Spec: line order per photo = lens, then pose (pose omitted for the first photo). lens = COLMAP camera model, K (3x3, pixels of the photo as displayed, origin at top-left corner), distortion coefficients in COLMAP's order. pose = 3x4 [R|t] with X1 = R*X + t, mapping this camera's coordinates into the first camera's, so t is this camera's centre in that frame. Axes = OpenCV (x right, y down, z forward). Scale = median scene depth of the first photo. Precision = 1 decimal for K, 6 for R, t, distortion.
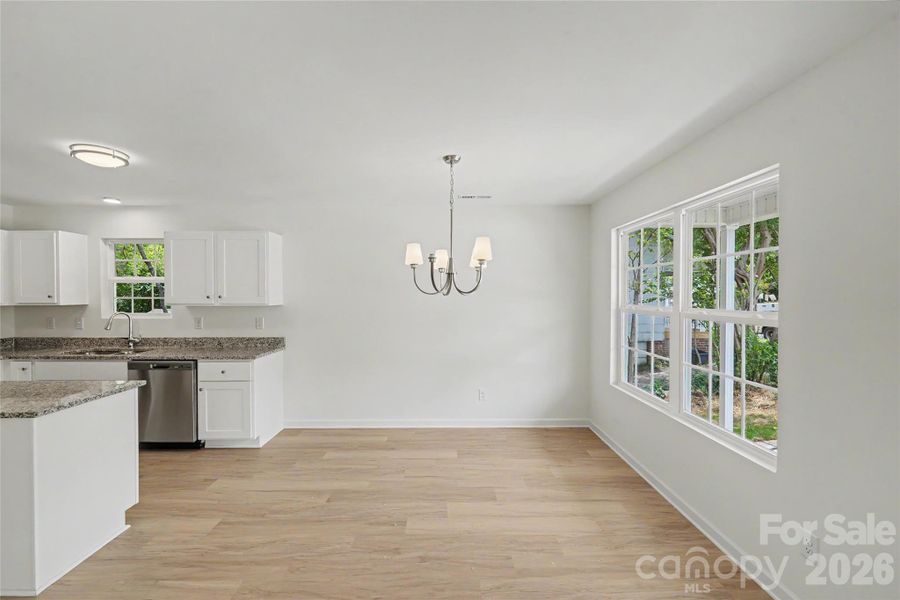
lens RADIAL K [[368.1, 0, 446.9], [0, 368.1, 301.8], [0, 0, 1]] dist [0.008772, -0.000023]
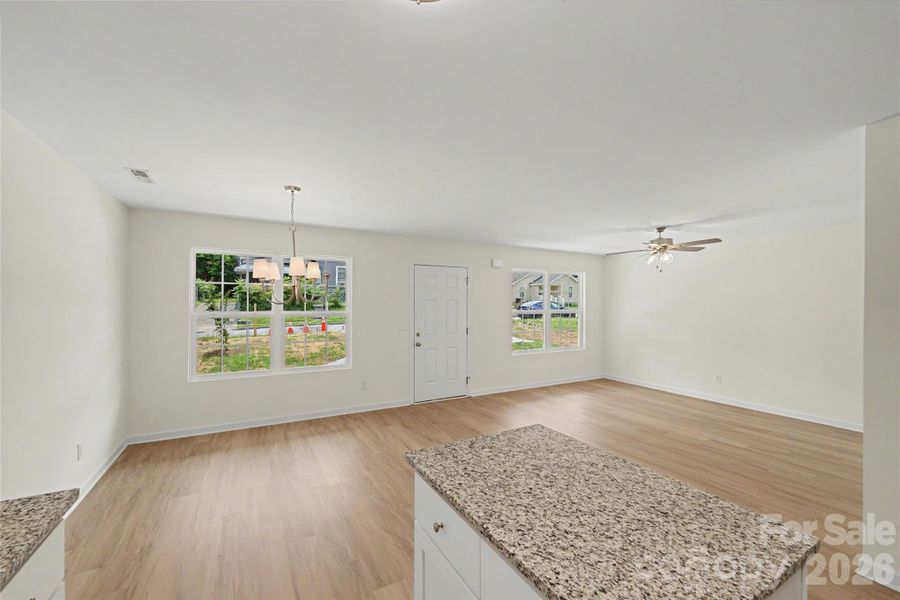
lens RADIAL K [[368.1, 0, 446.9], [0, 368.1, 301.8], [0, 0, 1]] dist [0.008772, -0.000023]
pose [[-0.471882, 0.005712, 0.881643, -0.900357], [0.013432, 0.999910, 0.000711, -0.010970], [-0.881559, 0.012178, -0.471916, 0.803012]]
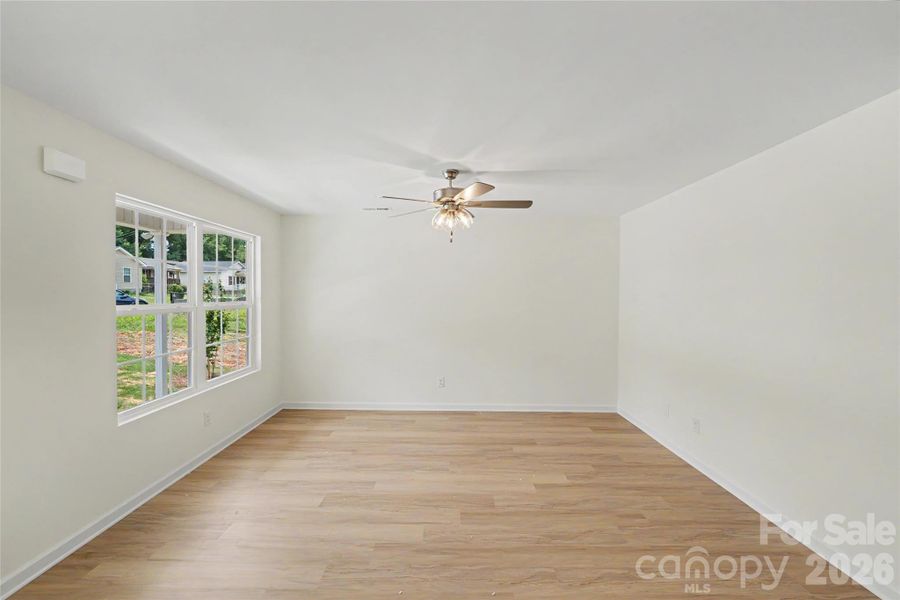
lens RADIAL K [[368.1, 0, 446.9], [0, 368.1, 301.8], [0, 0, 1]] dist [0.008772, -0.000023]
pose [[-0.999725, -0.002124, 0.023334, -0.143369], [-0.001321, 0.999409, 0.034342, 0.000208], [-0.023394, 0.034302, -0.999138, 0.364870]]
